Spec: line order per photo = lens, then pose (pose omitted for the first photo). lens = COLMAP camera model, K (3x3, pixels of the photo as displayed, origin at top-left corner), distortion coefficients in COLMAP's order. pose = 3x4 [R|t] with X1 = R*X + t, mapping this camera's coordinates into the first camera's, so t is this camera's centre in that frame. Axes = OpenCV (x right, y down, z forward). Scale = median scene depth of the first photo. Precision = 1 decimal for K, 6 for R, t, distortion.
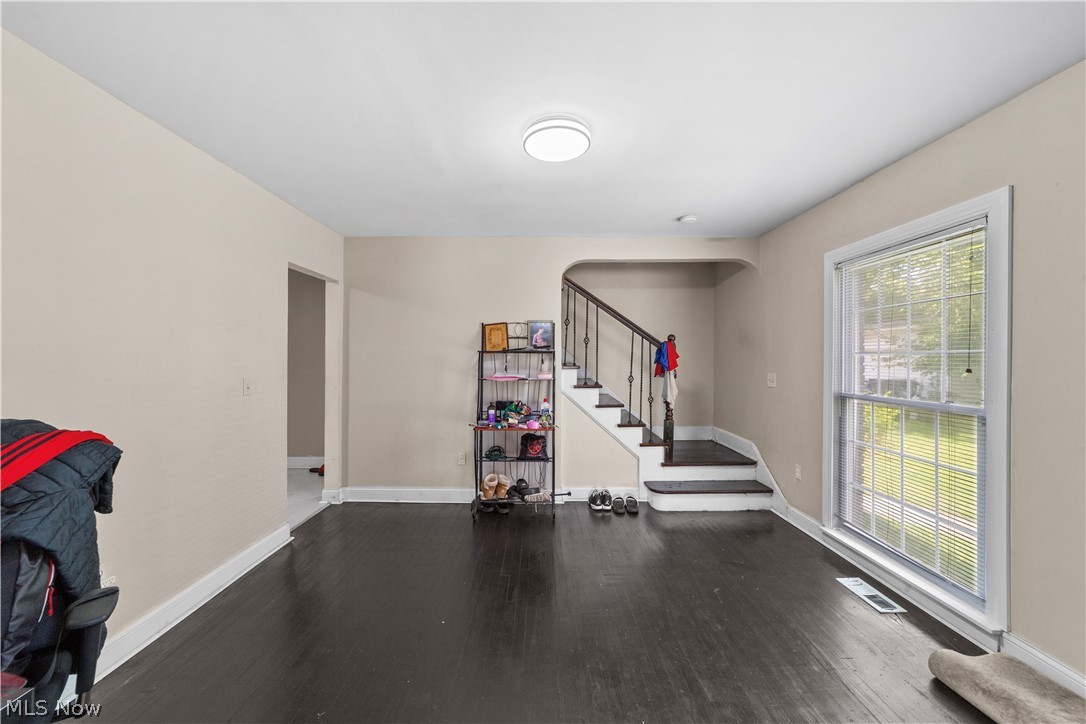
lens RADIAL K [[420.5, 0, 544.5], [0, 420.5, 357.7], [0, 0, 1]] dist [-0.002573, 0.000207]
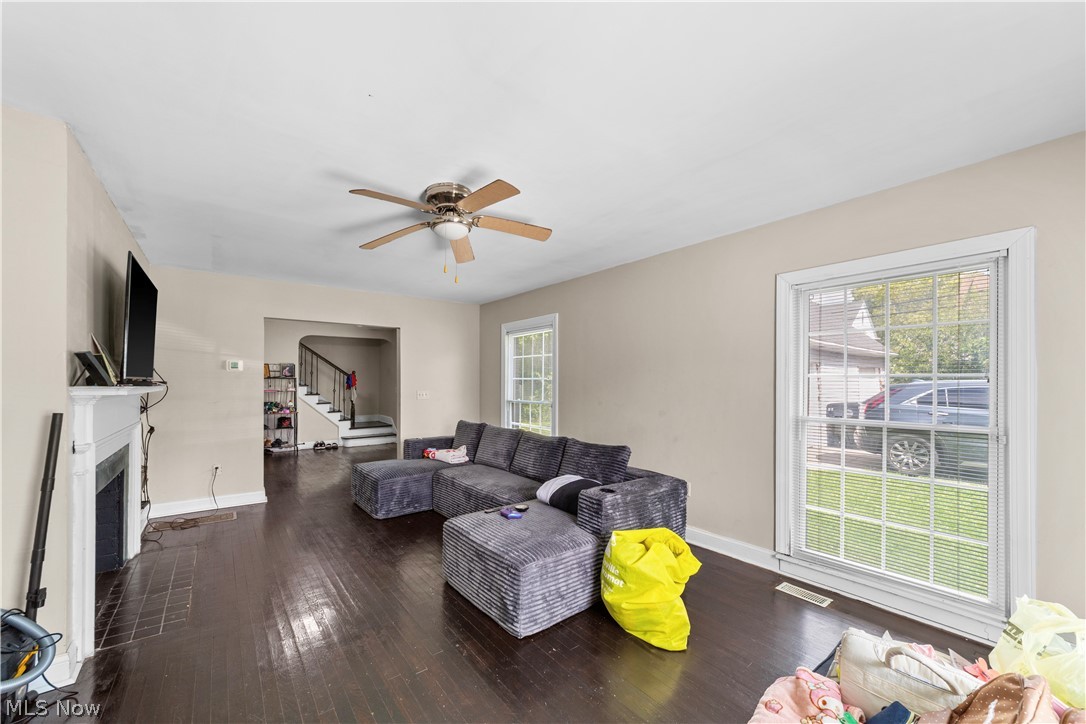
lens RADIAL K [[420.5, 0, 530.8], [0, 420.5, 383.3], [0, 0, 1]] dist [-0.002573, 0.000207]
pose [[0.809473, -0.002331, 0.587153, -0.256913], [0.003734, 0.999992, -0.001178, 0.018504], [-0.587145, 0.003146, 0.809475, -1.401779]]
